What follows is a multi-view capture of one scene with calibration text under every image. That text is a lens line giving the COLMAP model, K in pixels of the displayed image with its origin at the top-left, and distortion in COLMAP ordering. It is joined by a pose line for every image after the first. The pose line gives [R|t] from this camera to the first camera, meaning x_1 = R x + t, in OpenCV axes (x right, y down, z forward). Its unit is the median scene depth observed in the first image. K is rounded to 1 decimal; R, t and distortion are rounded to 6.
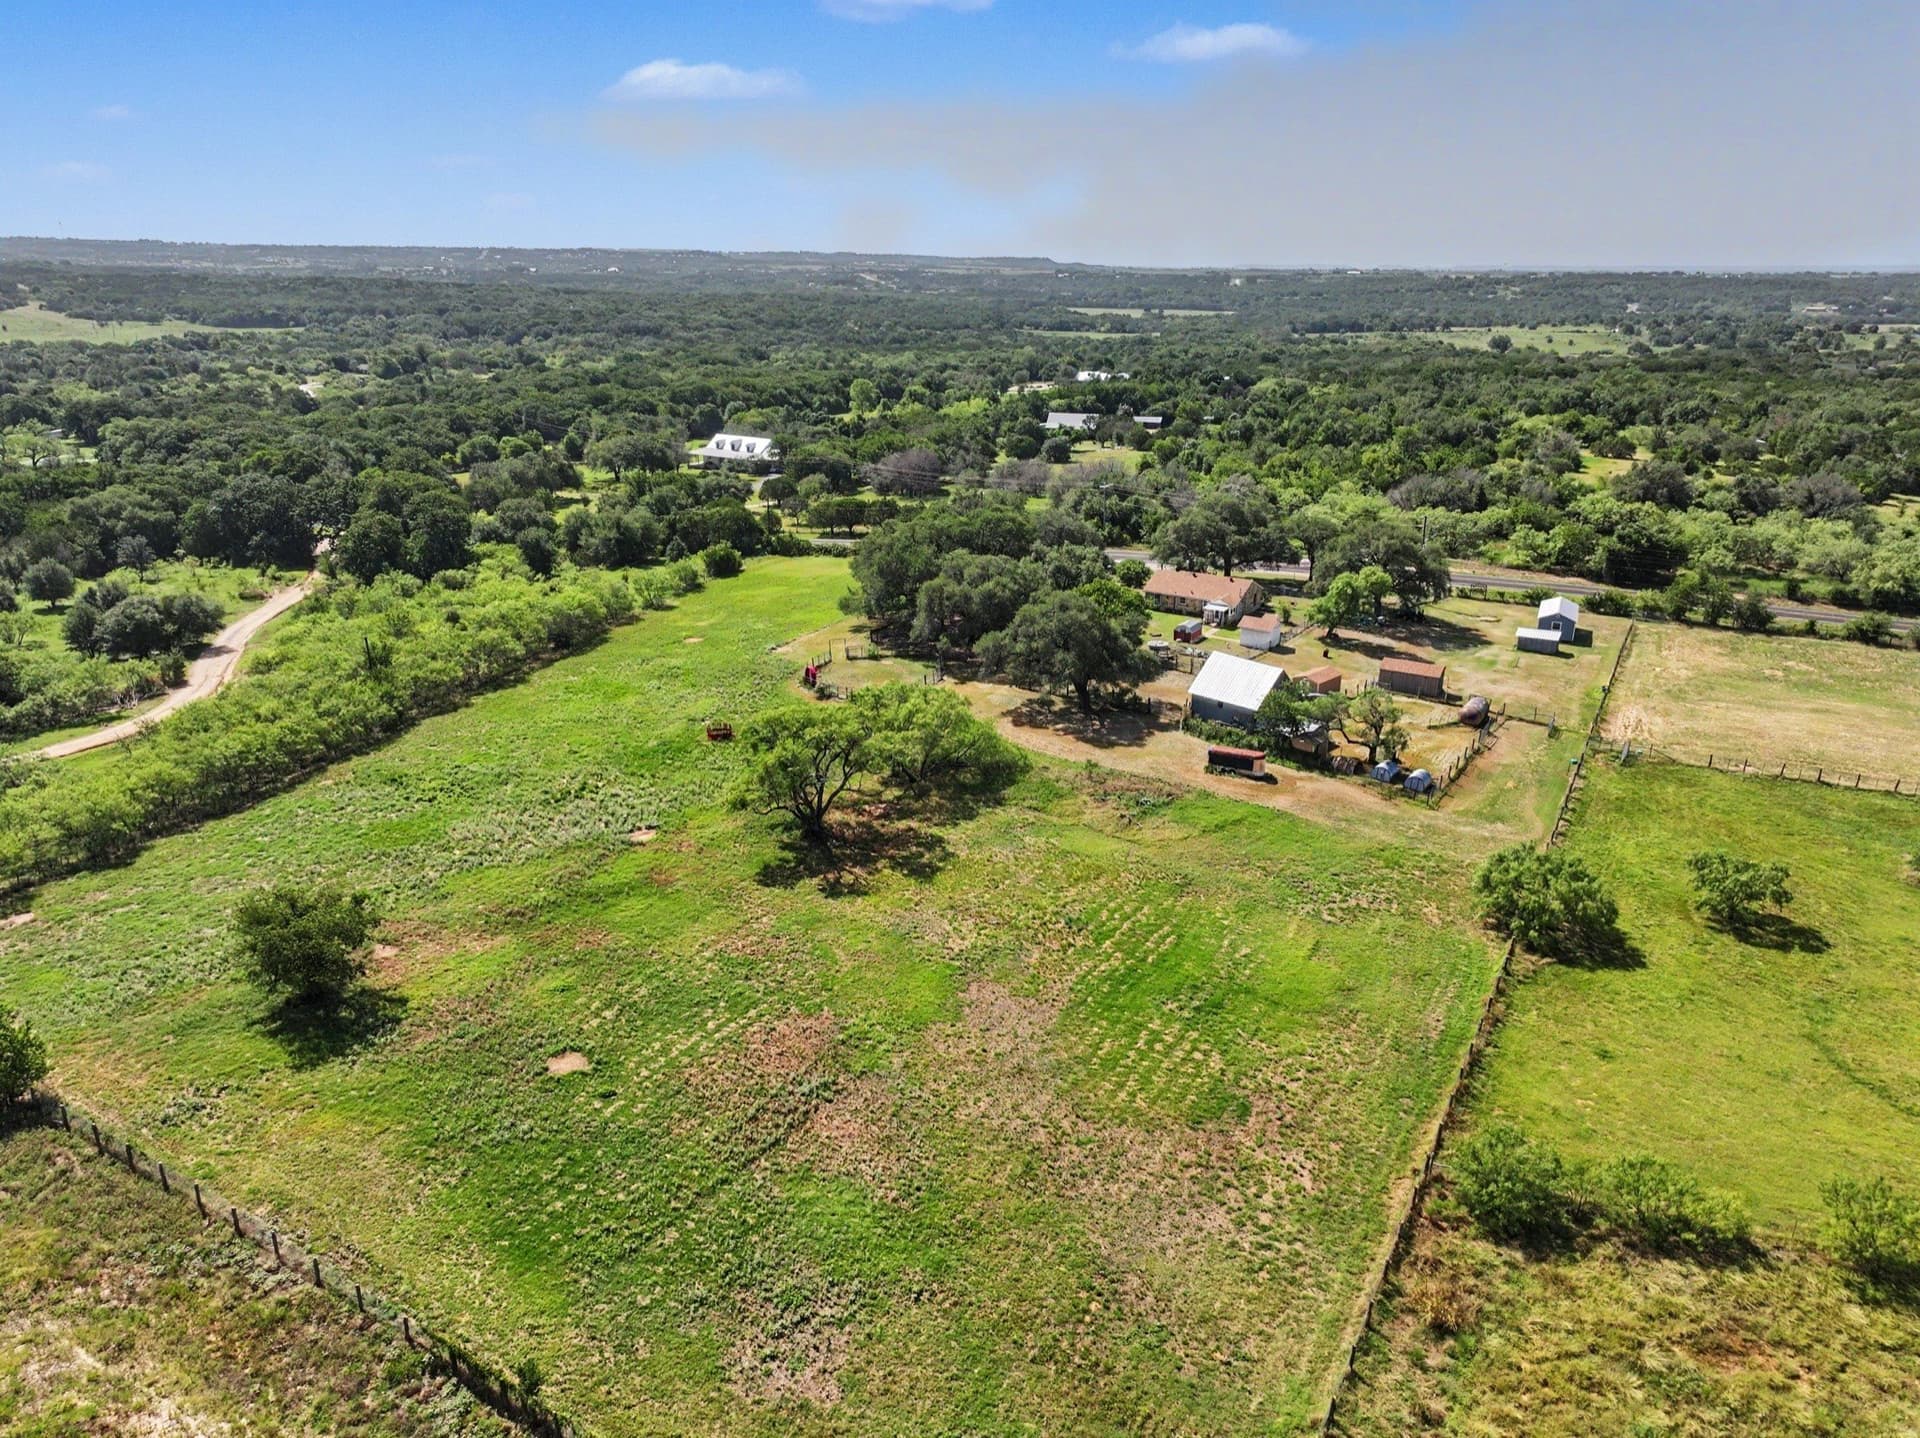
lens RADIAL K [[1314.4, 0, 960.0], [0, 1314.4, 719.0], [0, 0, 1]] dist [0.007364, 0.011425]
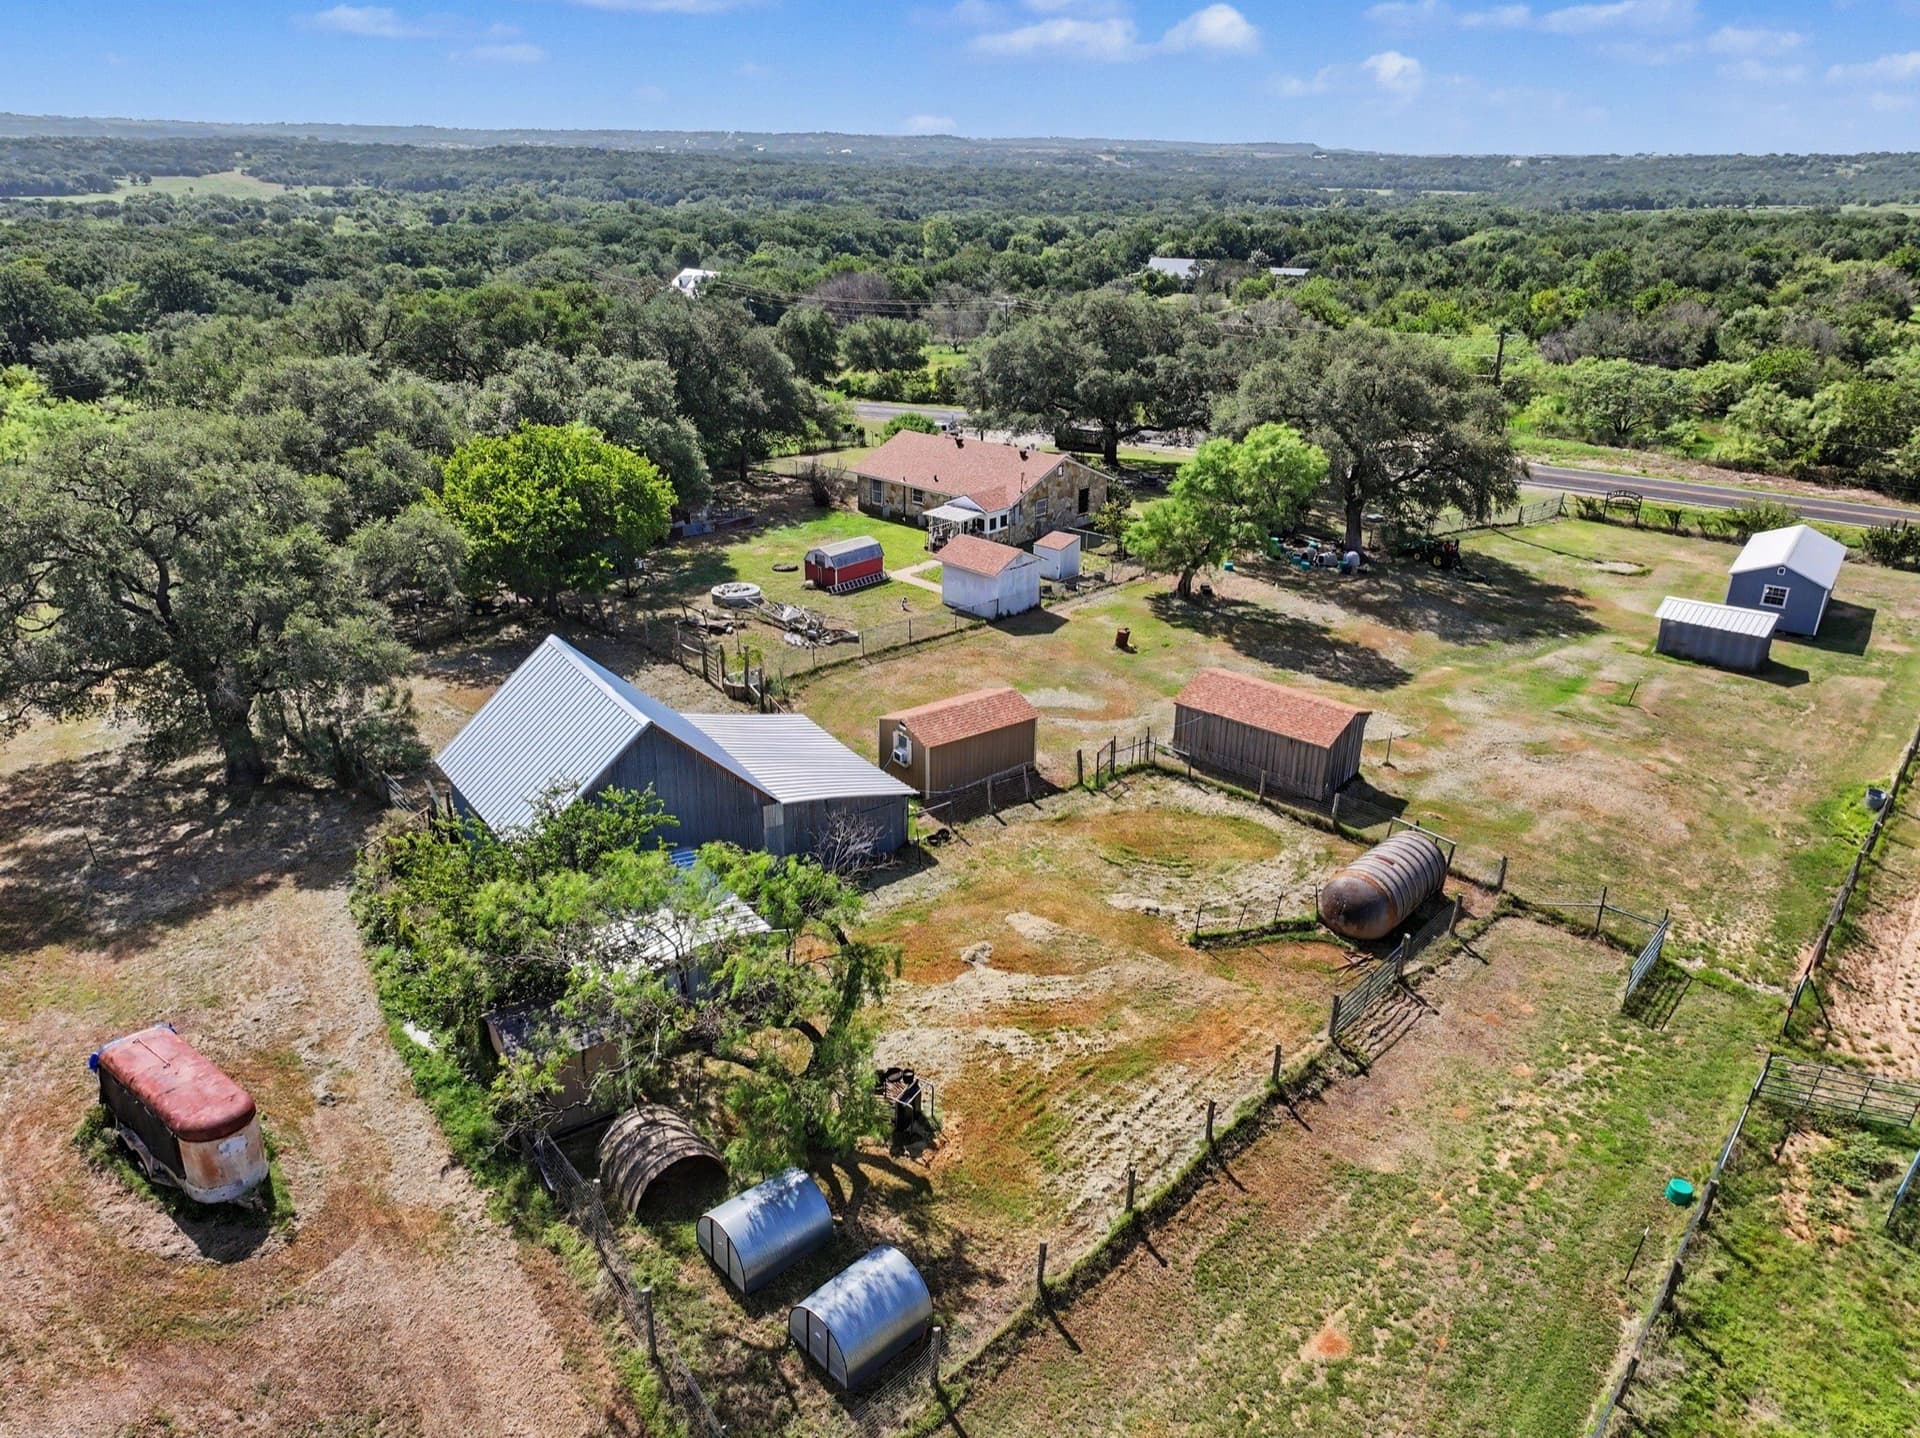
lens RADIAL K [[1314.4, 0, 960.0], [0, 1314.4, 719.0], [0, 0, 1]] dist [0.007364, 0.011425]
pose [[0.983534, 0.071907, -0.165802, 0.244337], [-0.059679, 0.995197, 0.077598, -0.043924], [0.170586, -0.066425, 0.983101, 0.490912]]
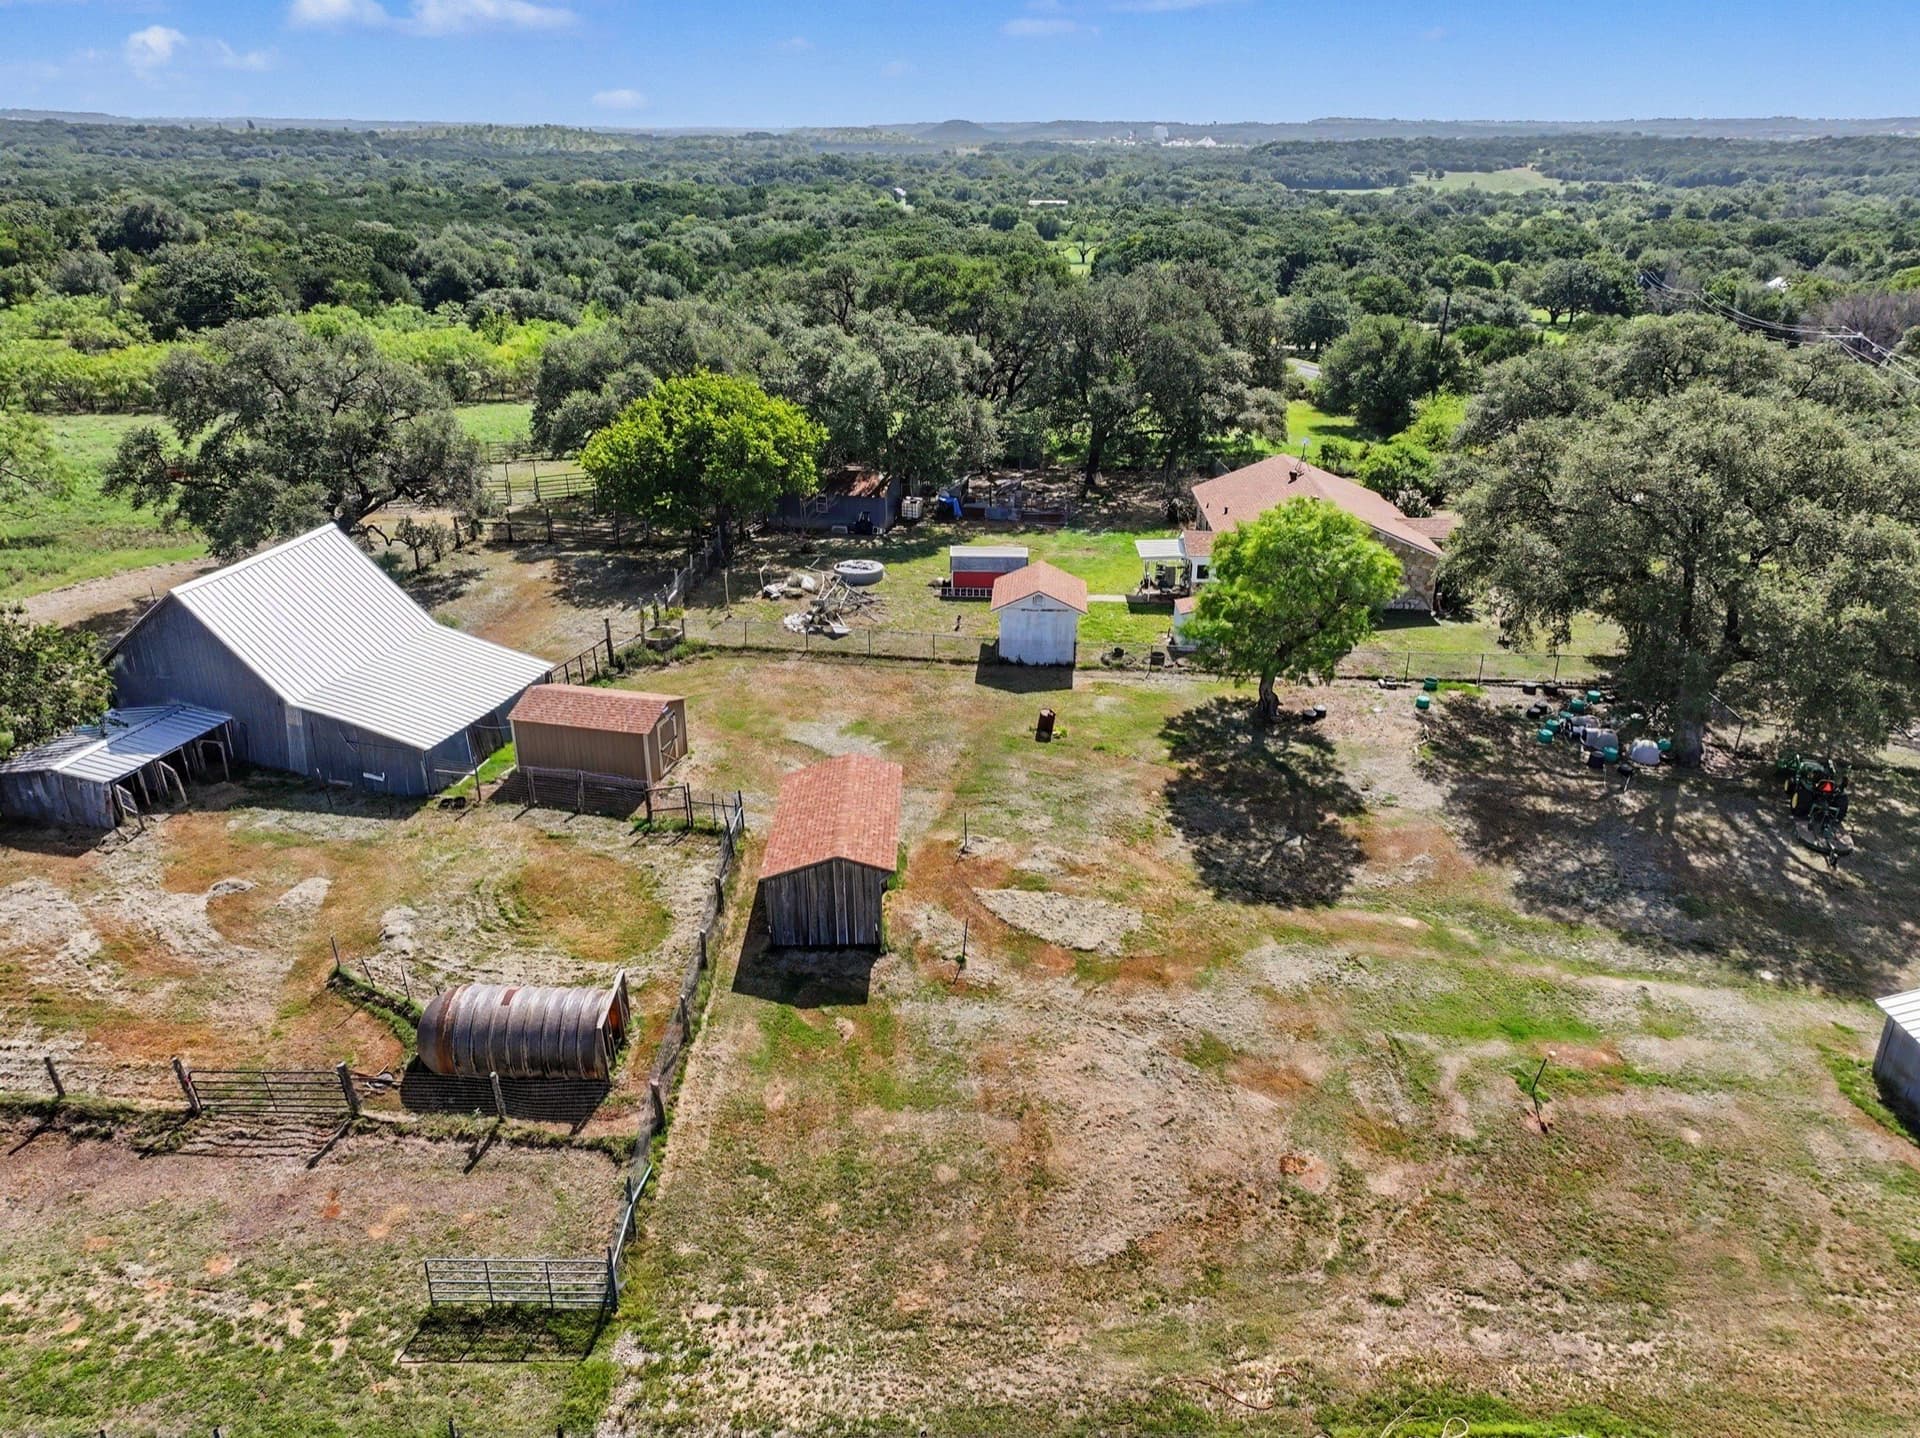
lens RADIAL K [[1314.4, 0, 960.0], [0, 1314.4, 719.0], [0, 0, 1]] dist [0.007364, 0.011425]
pose [[0.507685, 0.341003, -0.791184, 0.431177], [-0.279940, 0.933797, 0.222839, -0.096064], [0.814794, 0.108352, 0.569535, 0.661399]]
